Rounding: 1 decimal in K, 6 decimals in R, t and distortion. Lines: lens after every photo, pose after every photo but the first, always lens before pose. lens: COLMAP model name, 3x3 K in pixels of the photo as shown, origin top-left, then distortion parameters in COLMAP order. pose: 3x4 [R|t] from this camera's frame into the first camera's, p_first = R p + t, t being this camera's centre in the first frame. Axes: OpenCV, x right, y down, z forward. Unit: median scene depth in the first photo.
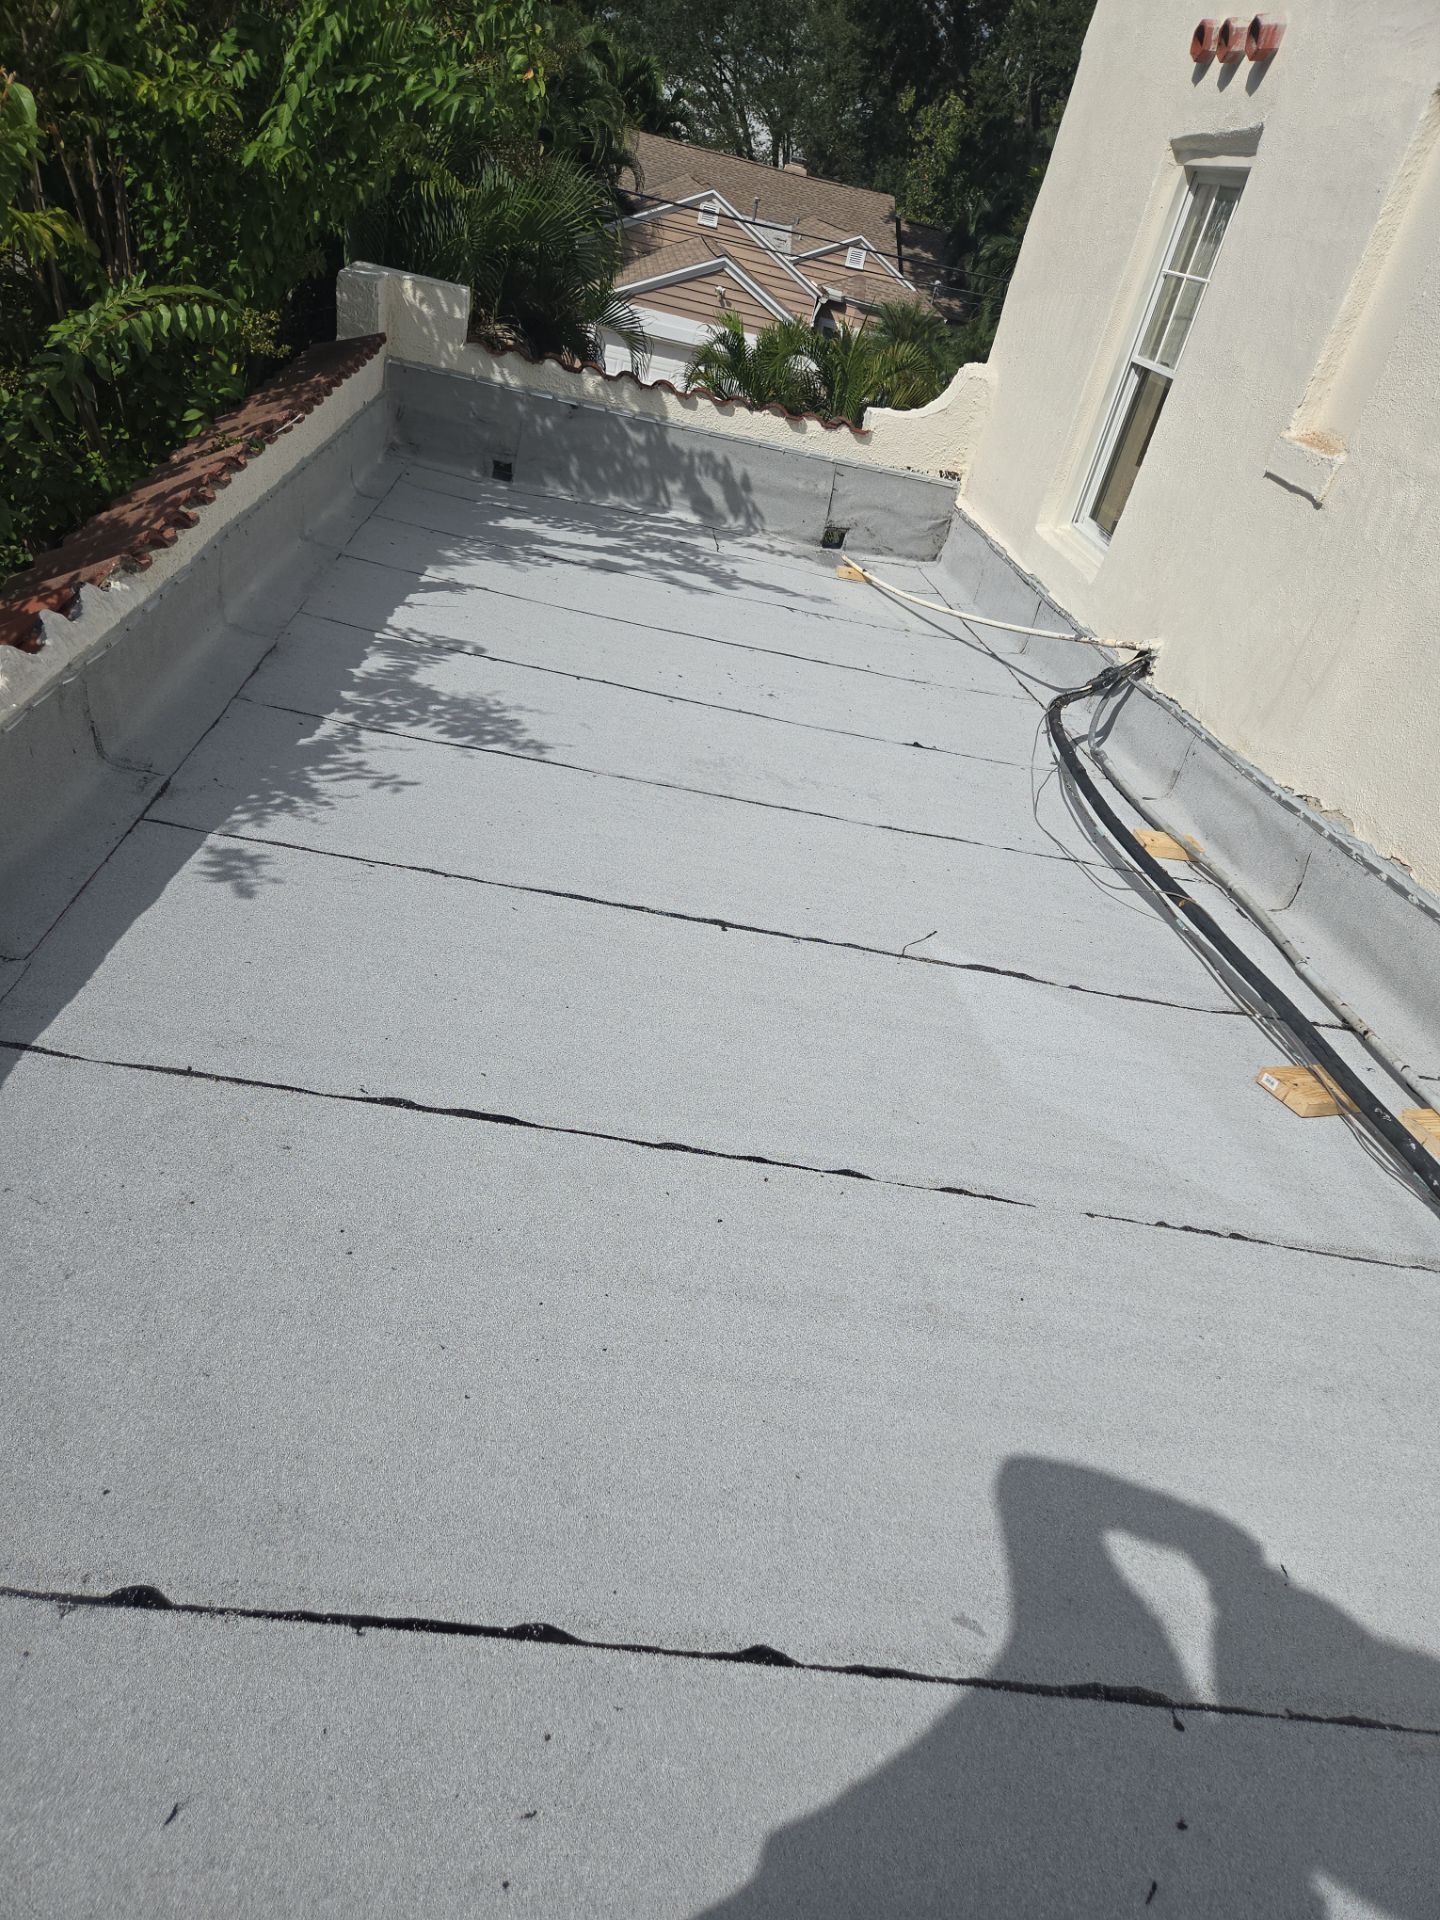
lens RADIAL K [[1272.4, 0, 704.5], [0, 1272.4, 992.0], [0, 0, 1]] dist [0.062646, -0.055785]
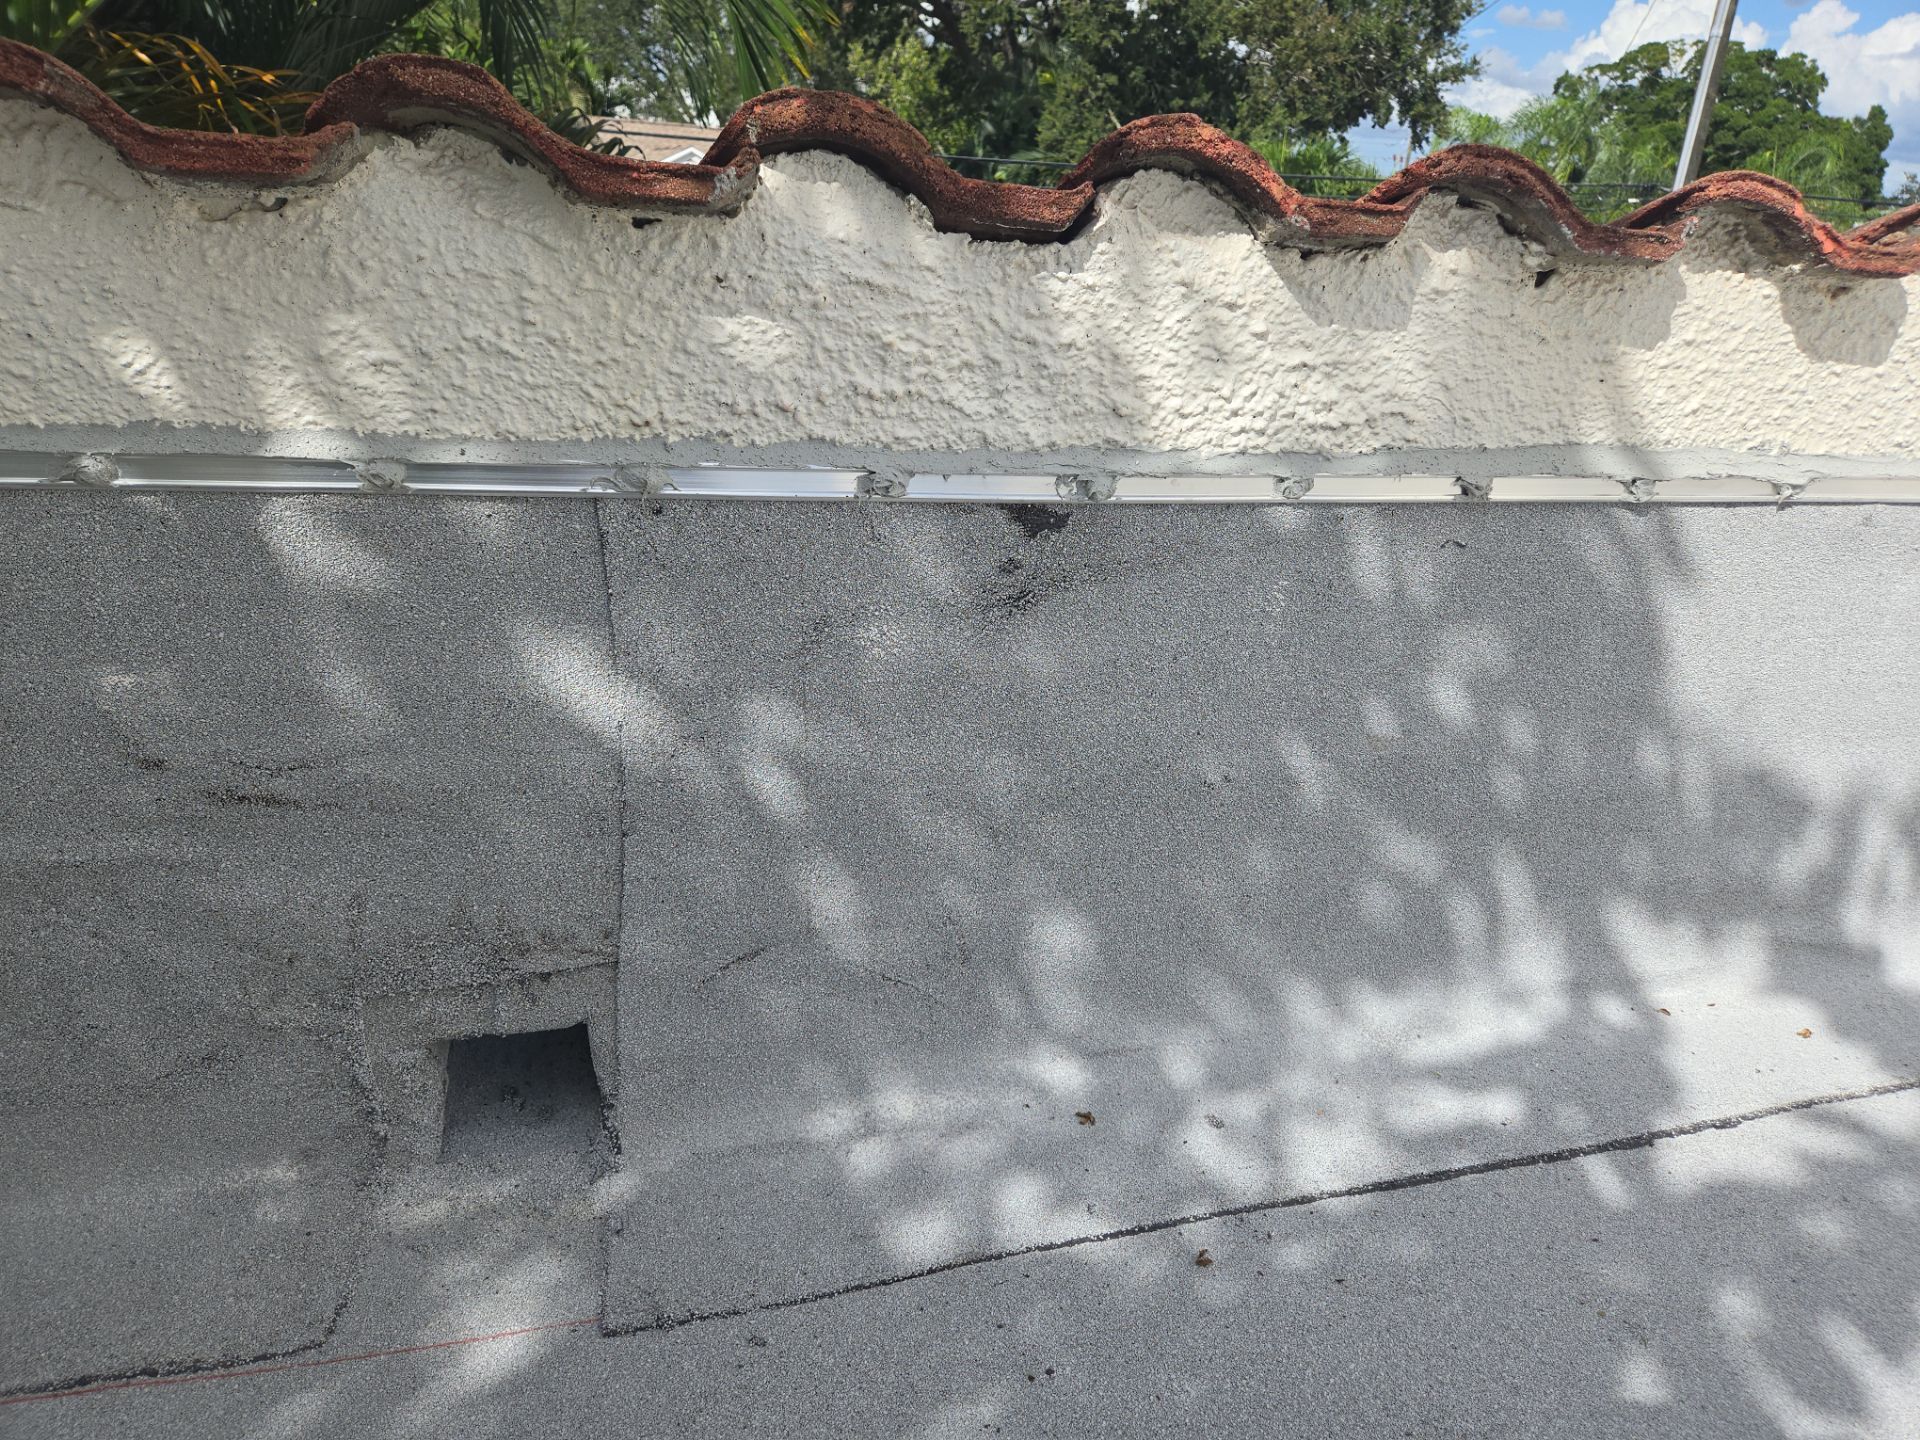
lens RADIAL K [[1272.4, 0, 948.0], [0, 1272.4, 706.3], [0, 0, 1]] dist [0.062646, -0.055785]
pose [[0.965865, -0.212823, 0.147684, -0.212900], [0.234330, 0.960841, -0.147898, -0.689046], [-0.110425, 0.177456, 0.977914, 1.447920]]
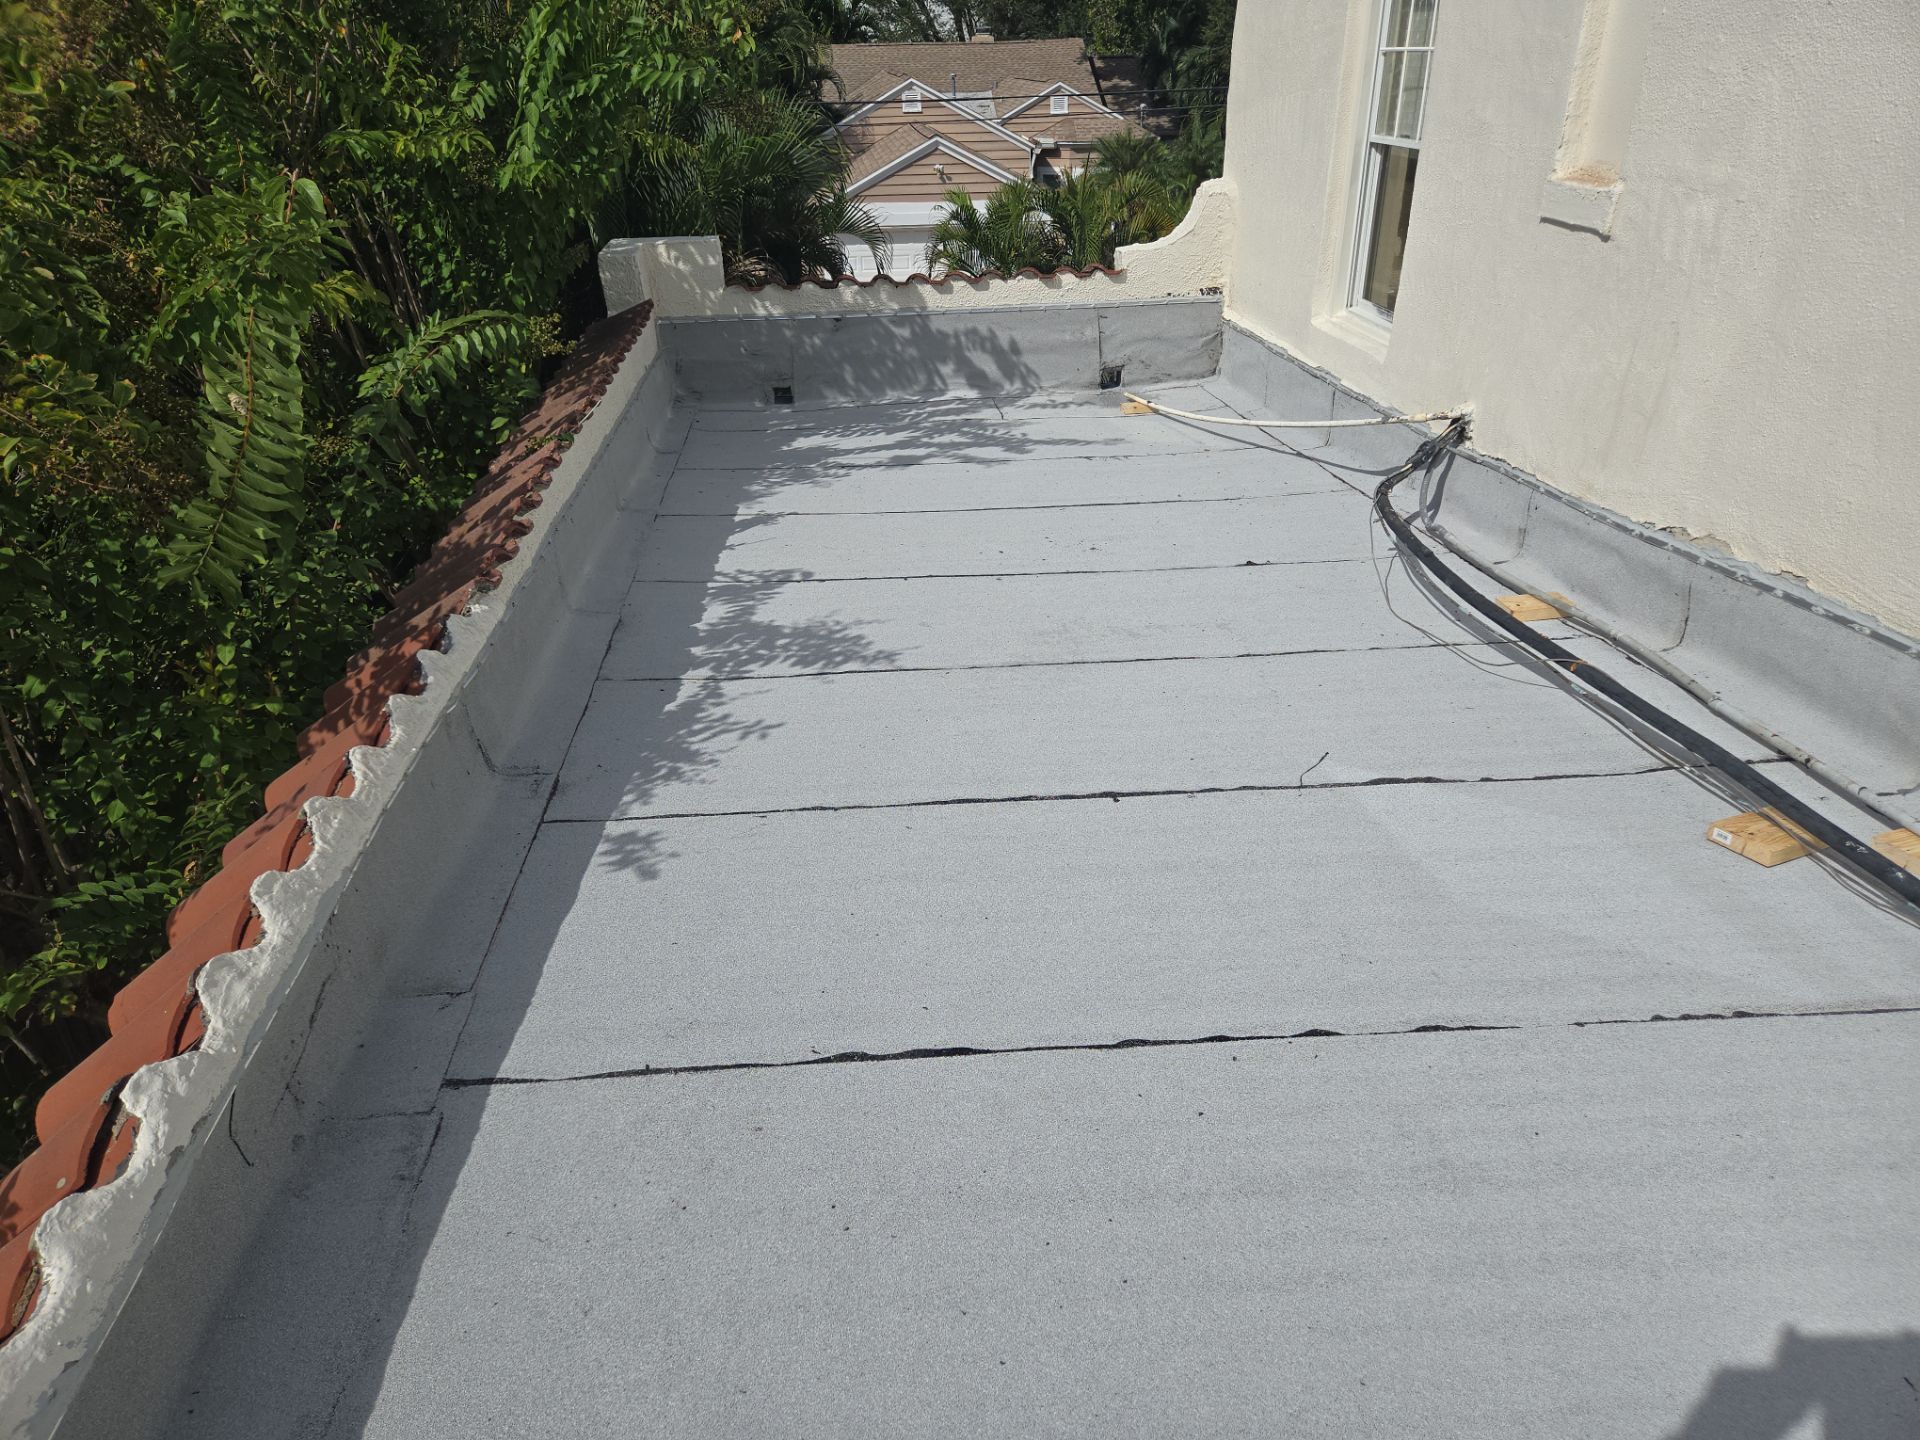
lens RADIAL K [[1272.4, 0, 955.0], [0, 1272.4, 764.1], [0, 0, 1]] dist [0.062646, -0.055785]
pose [[0.973345, -0.217518, -0.072707, -0.020092], [0.212631, 0.974667, -0.069371, -0.025062], [0.085954, 0.052062, 0.994938, 0.003576]]
